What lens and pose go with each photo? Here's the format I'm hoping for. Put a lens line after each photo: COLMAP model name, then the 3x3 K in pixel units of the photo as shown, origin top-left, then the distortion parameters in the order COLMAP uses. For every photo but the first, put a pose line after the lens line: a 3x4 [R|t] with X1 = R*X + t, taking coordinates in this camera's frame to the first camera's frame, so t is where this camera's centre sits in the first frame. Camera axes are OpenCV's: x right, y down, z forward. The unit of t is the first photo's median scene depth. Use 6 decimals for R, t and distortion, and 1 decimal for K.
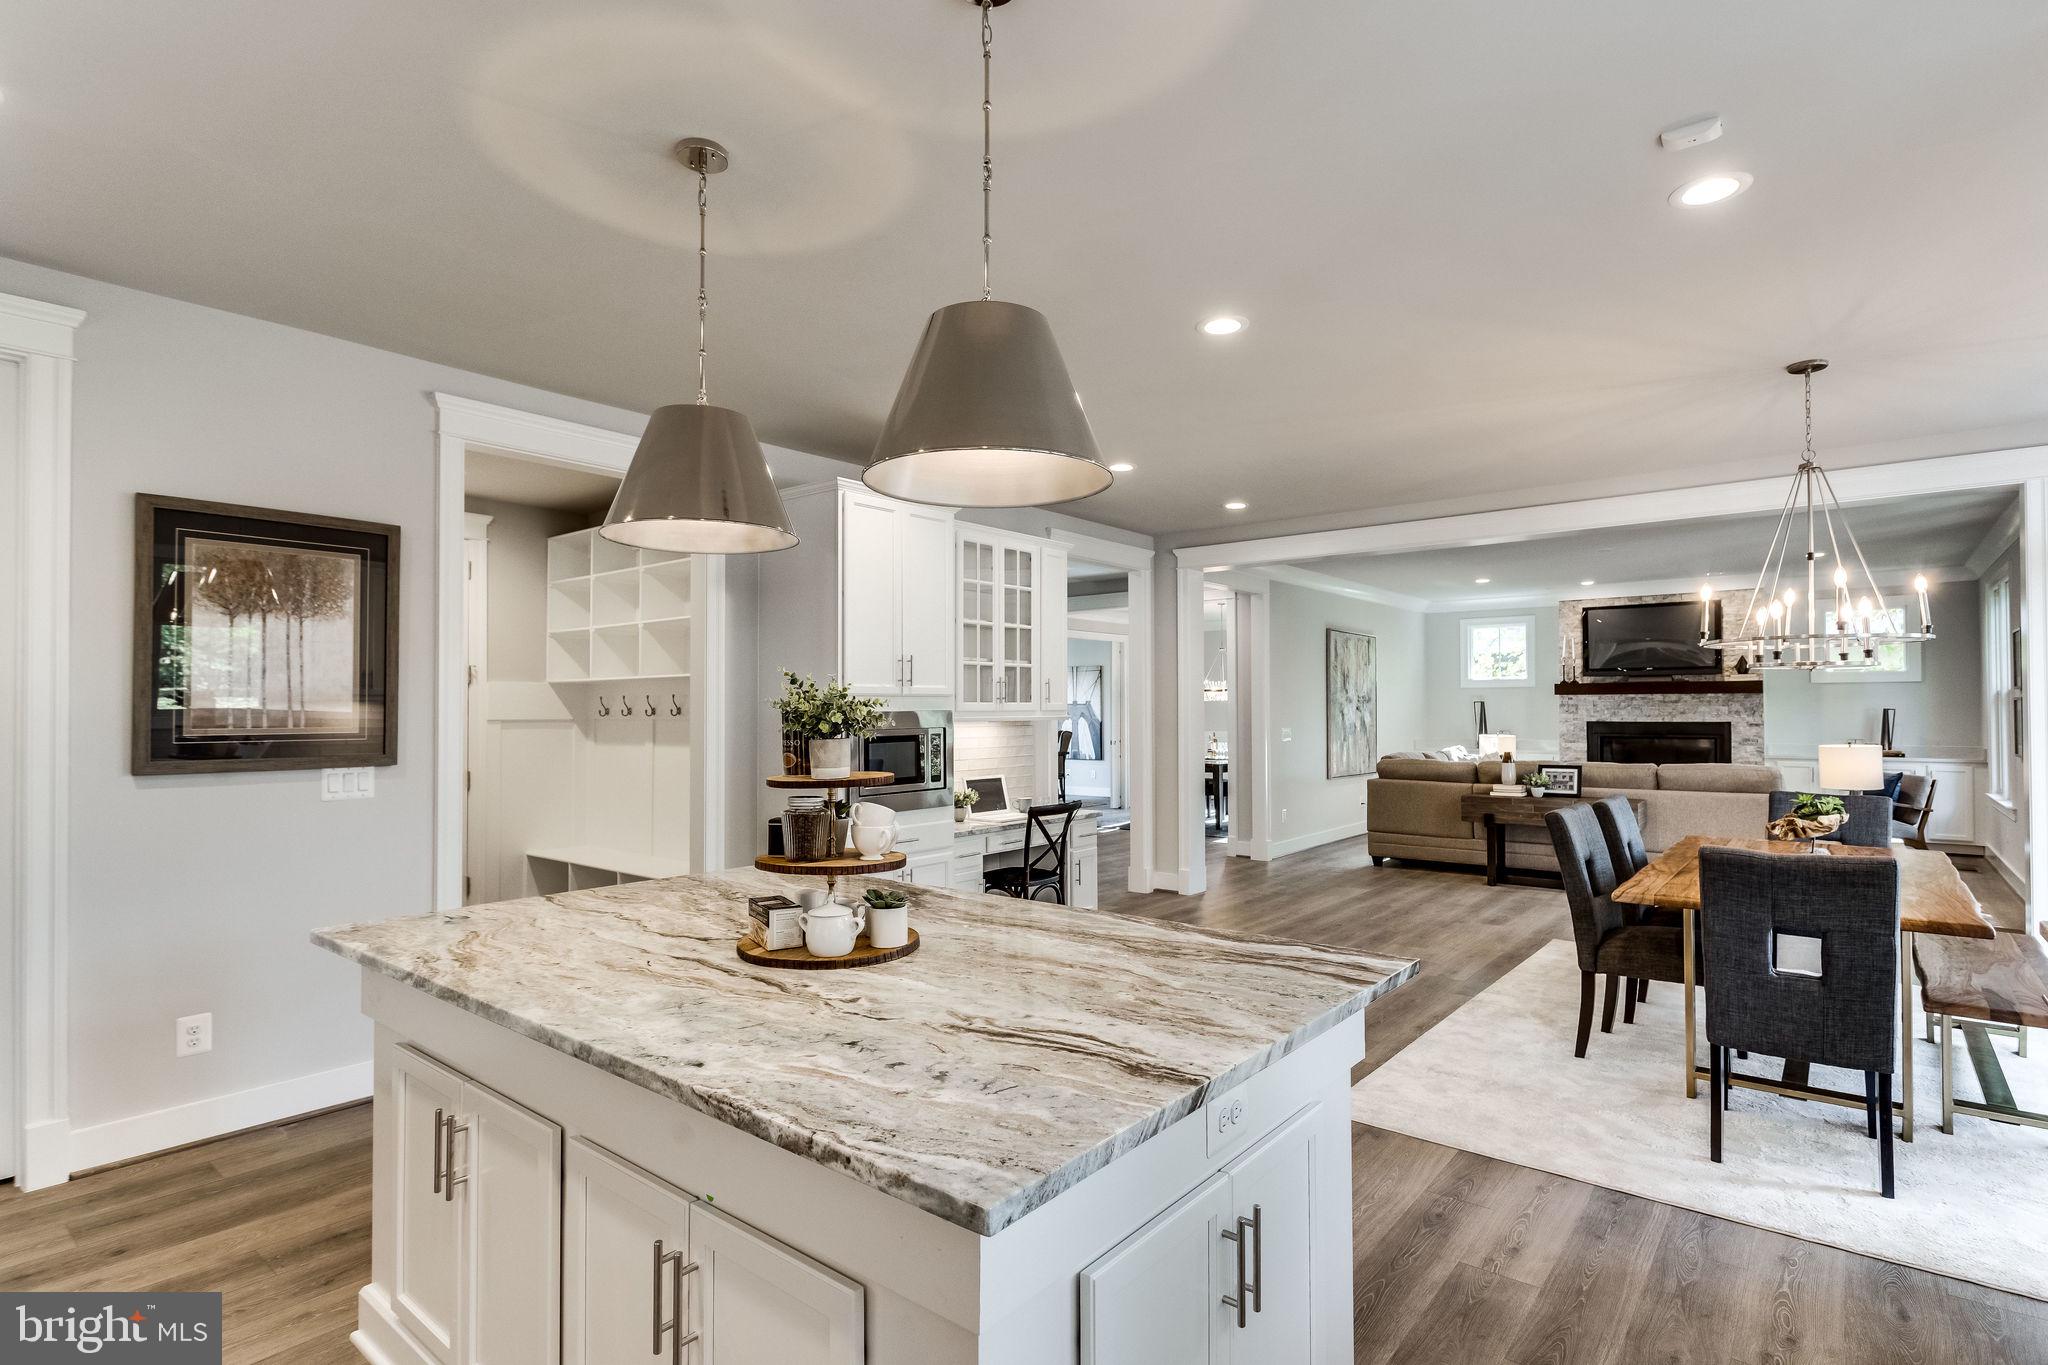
lens RADIAL K [[1011.3, 0, 1024.0], [0, 1011.3, 682.5], [0, 0, 1]] dist [0.002211, 0.000234]
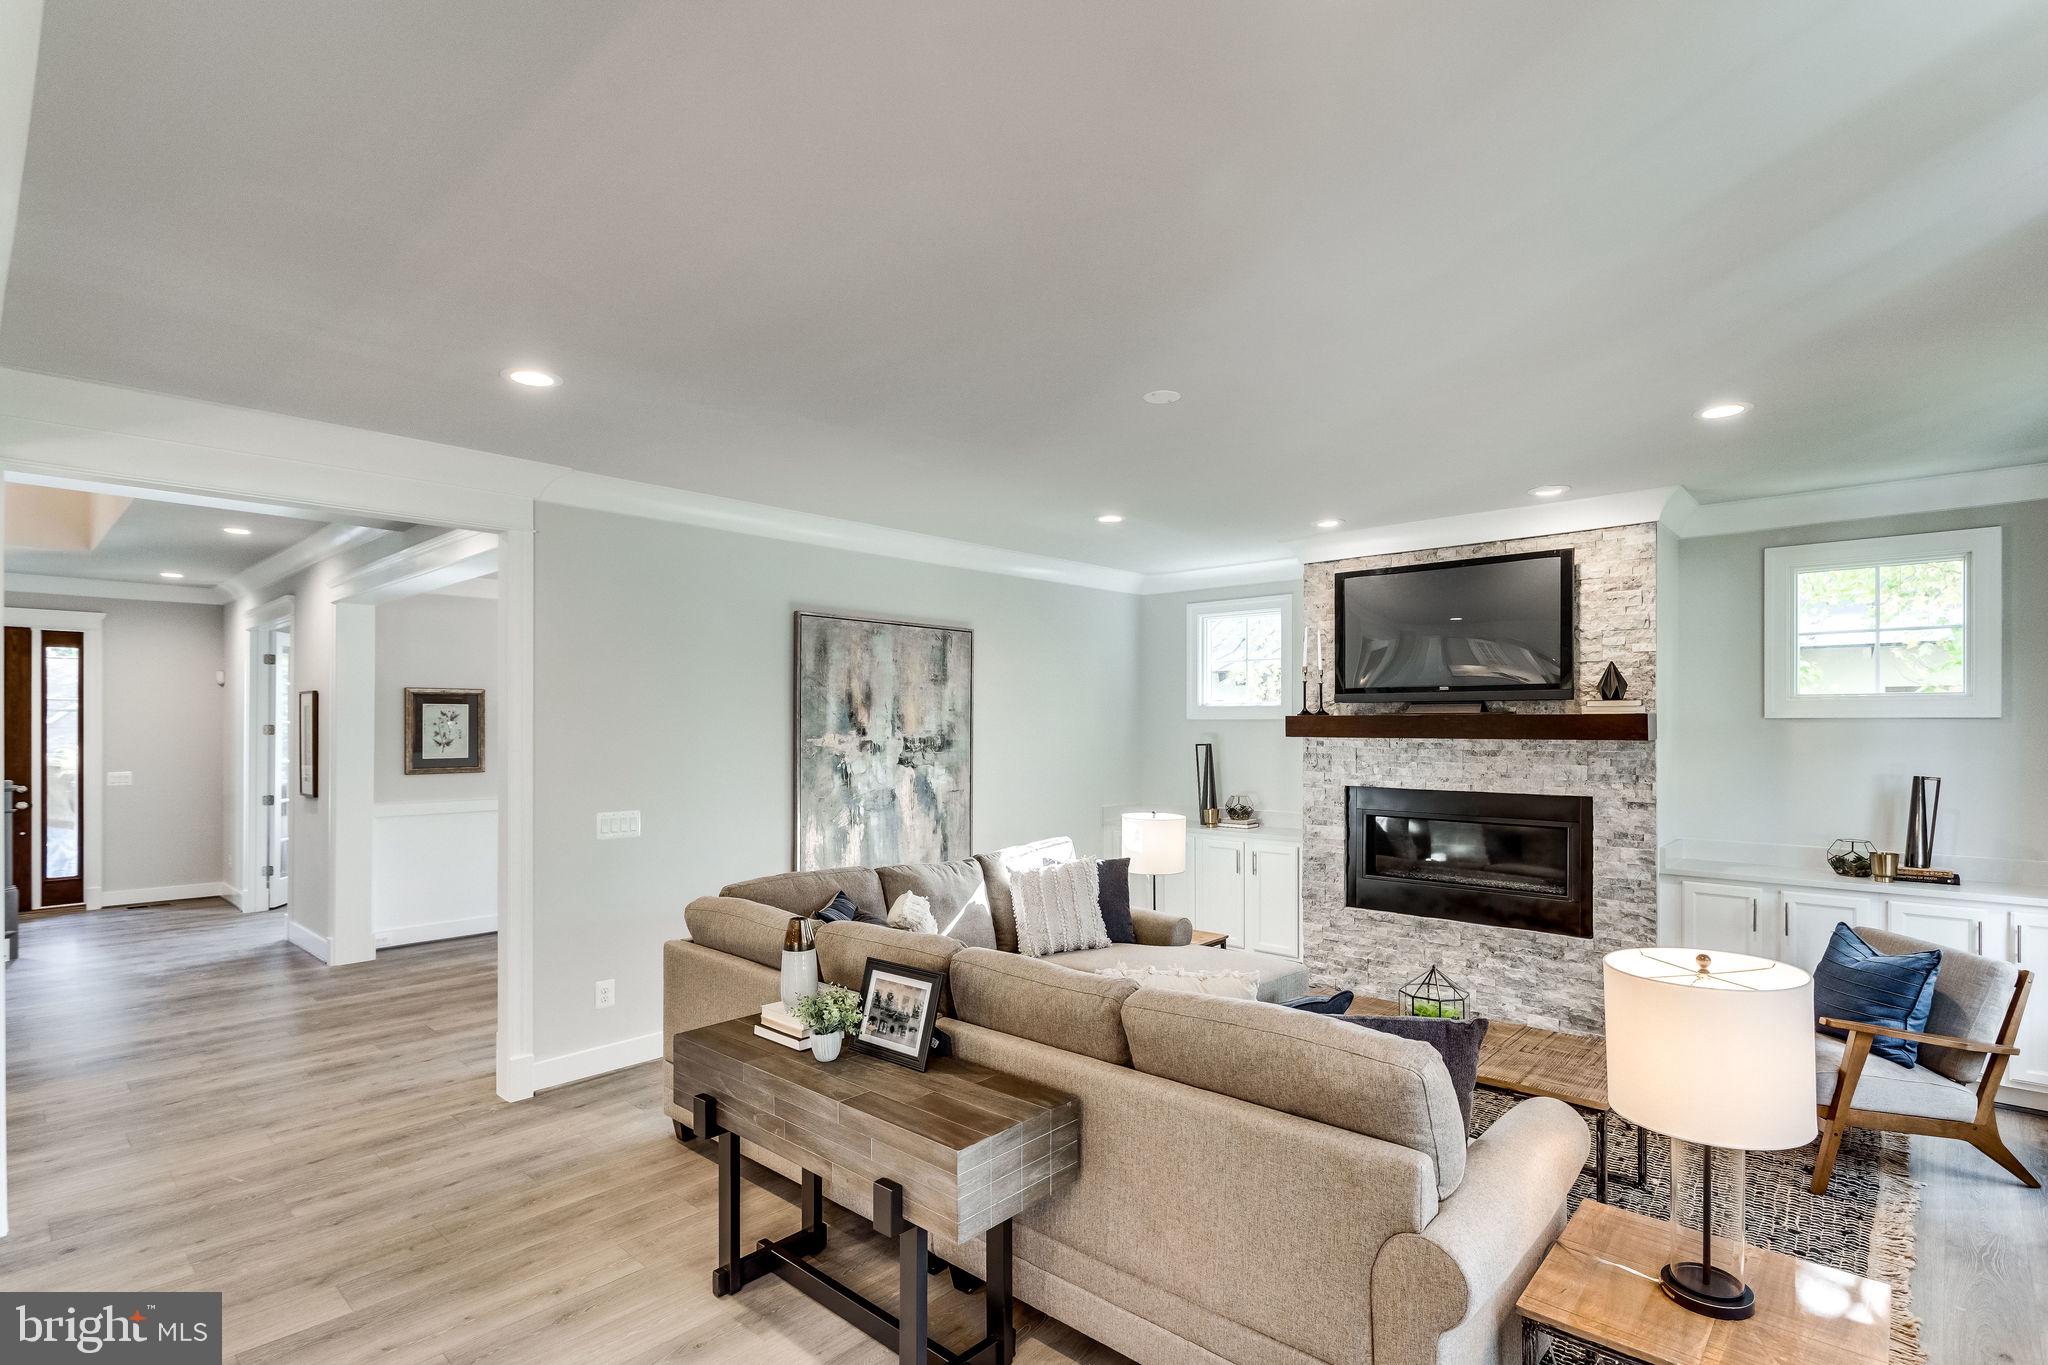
lens RADIAL K [[995.0, 0, 1033.9], [0, 995.0, 710.5], [0, 0, 1]] dist [0.002185, 0.000243]
pose [[0.998070, 0.001391, -0.062089, 0.452201], [-0.000494, 0.999895, 0.014468, -0.009843], [0.062103, -0.014410, 0.997966, 0.495711]]
